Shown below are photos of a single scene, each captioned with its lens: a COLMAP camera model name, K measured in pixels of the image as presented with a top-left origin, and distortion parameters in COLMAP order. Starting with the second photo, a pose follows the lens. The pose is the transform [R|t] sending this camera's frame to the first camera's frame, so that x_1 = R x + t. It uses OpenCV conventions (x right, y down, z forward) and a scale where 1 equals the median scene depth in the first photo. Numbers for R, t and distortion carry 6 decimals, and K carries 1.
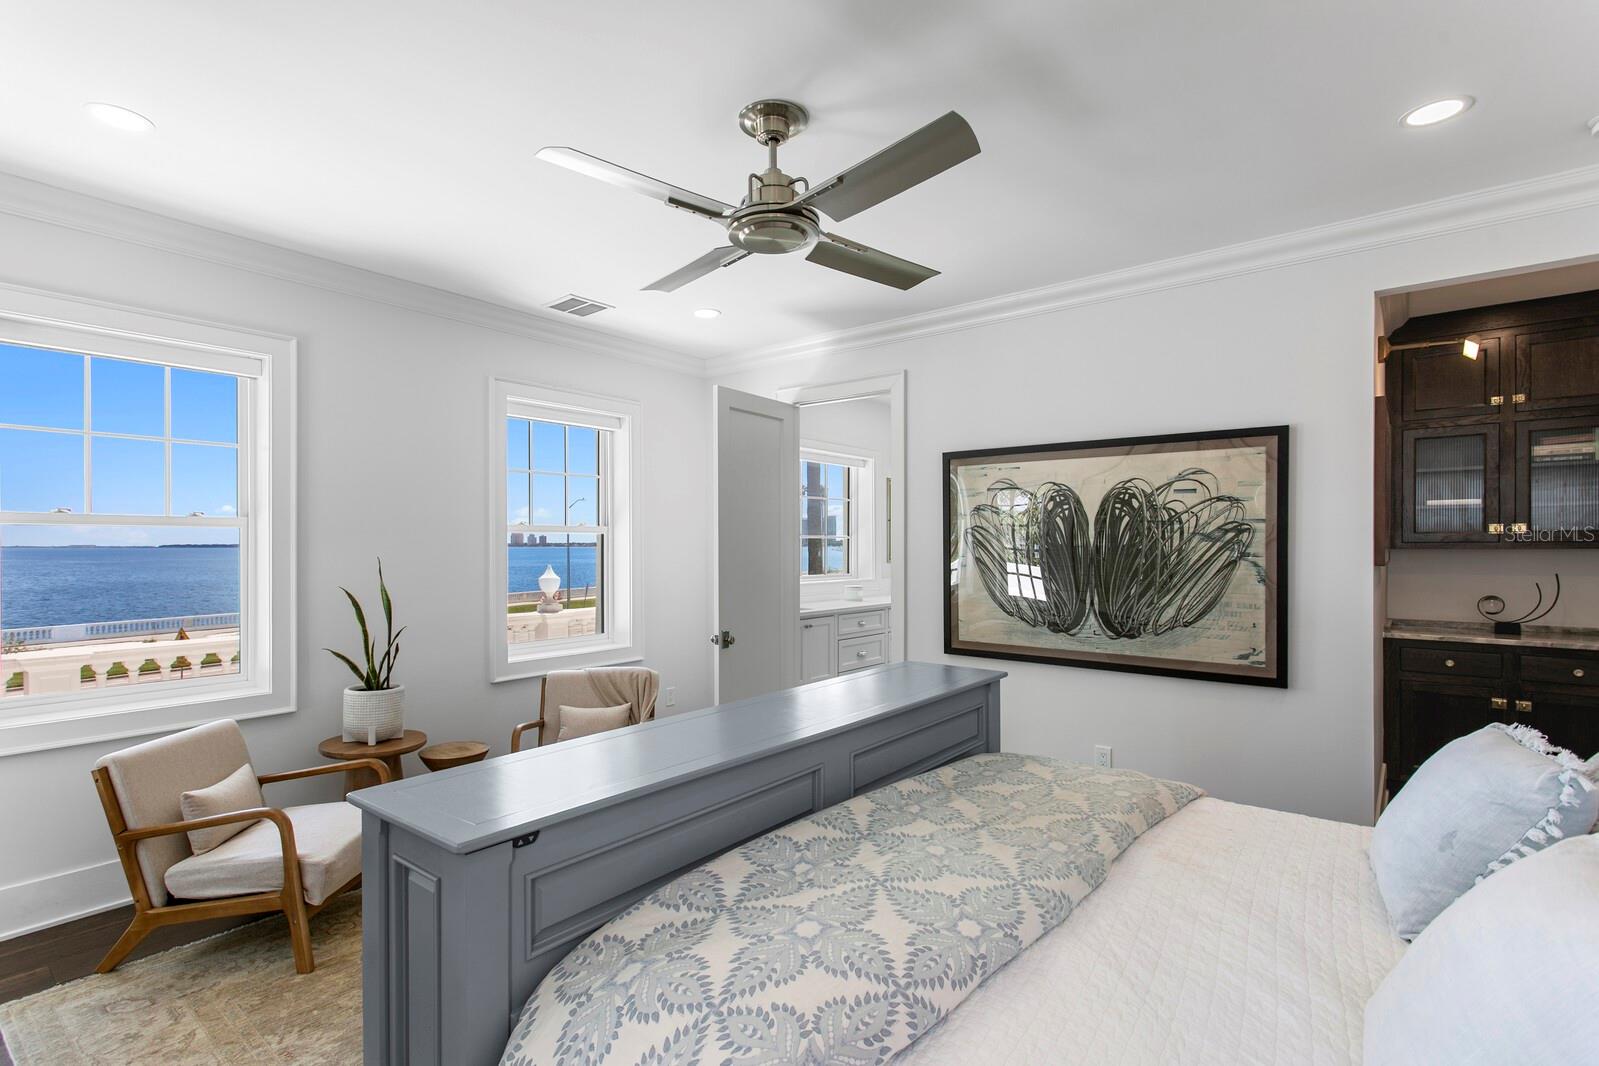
lens RADIAL K [[754.8, 0, 794.1], [0, 754.8, 539.5], [0, 0, 1]] dist [-0.001758, 0.005651]
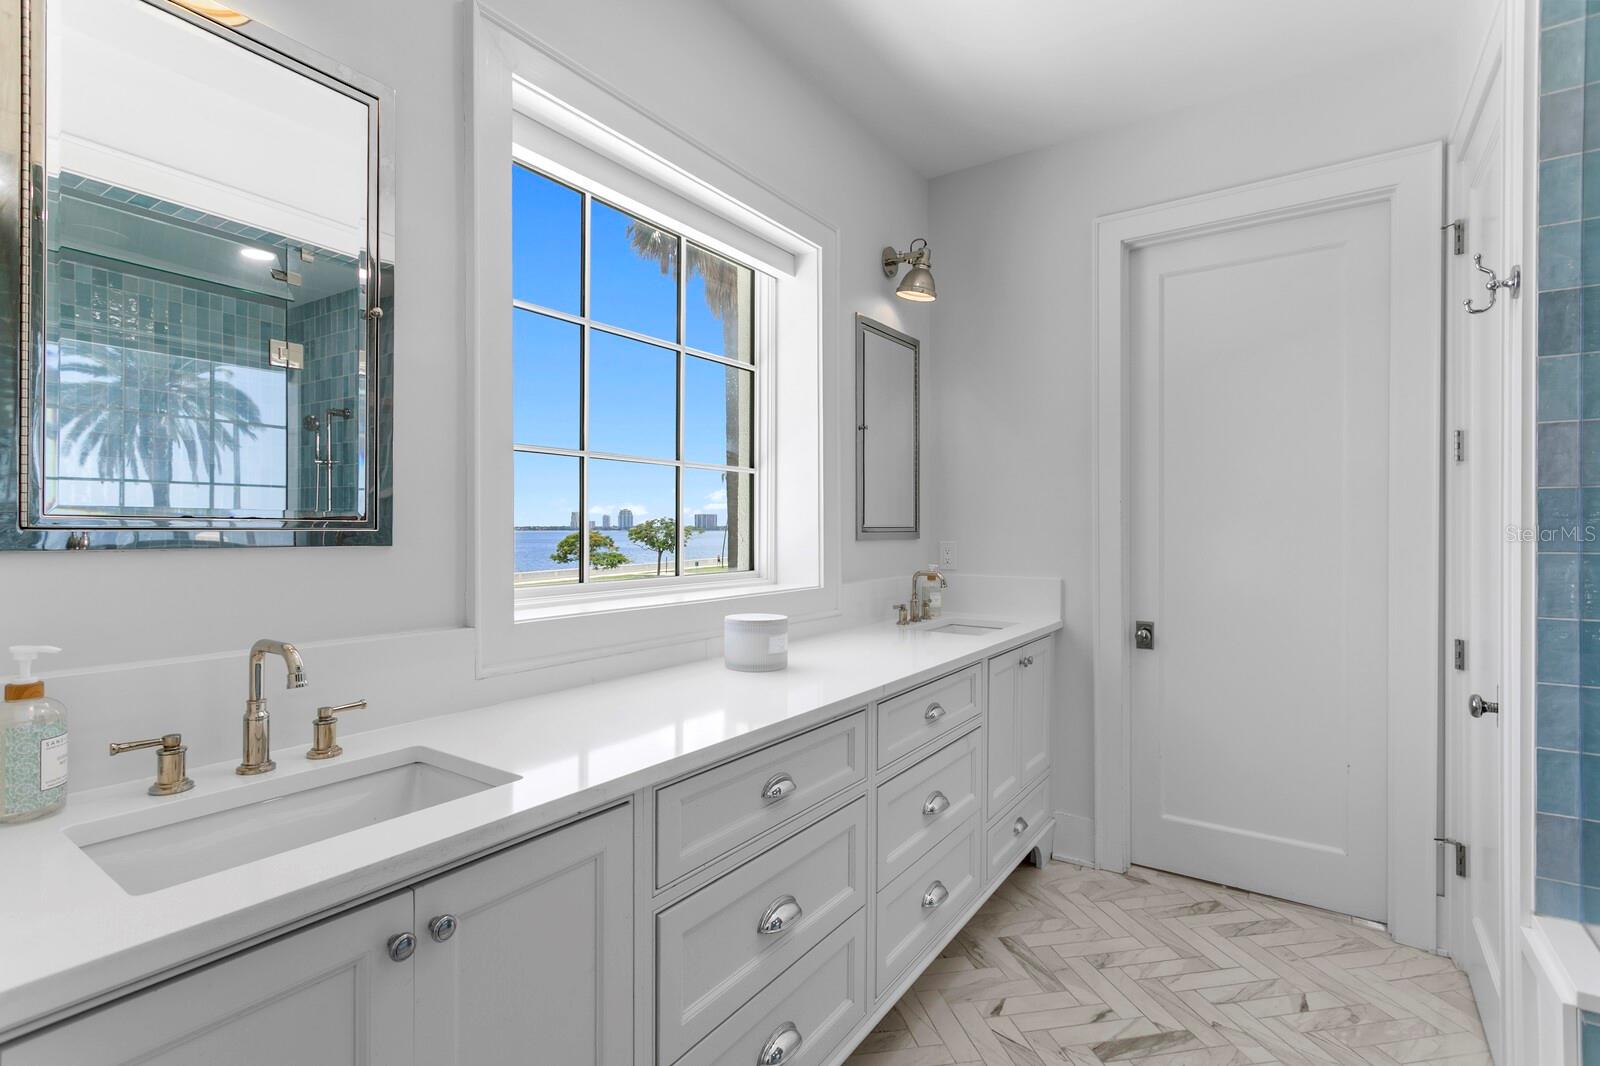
lens RADIAL K [[755.2, 0, 794.6], [0, 755.2, 539.5], [0, 0, 1]] dist [-0.001758, 0.005651]
pose [[0.996174, 0.000603, 0.087391, 0.068763], [-0.001530, 0.999943, 0.010536, 0.027542], [-0.087379, -0.010629, 0.996118, 0.708124]]
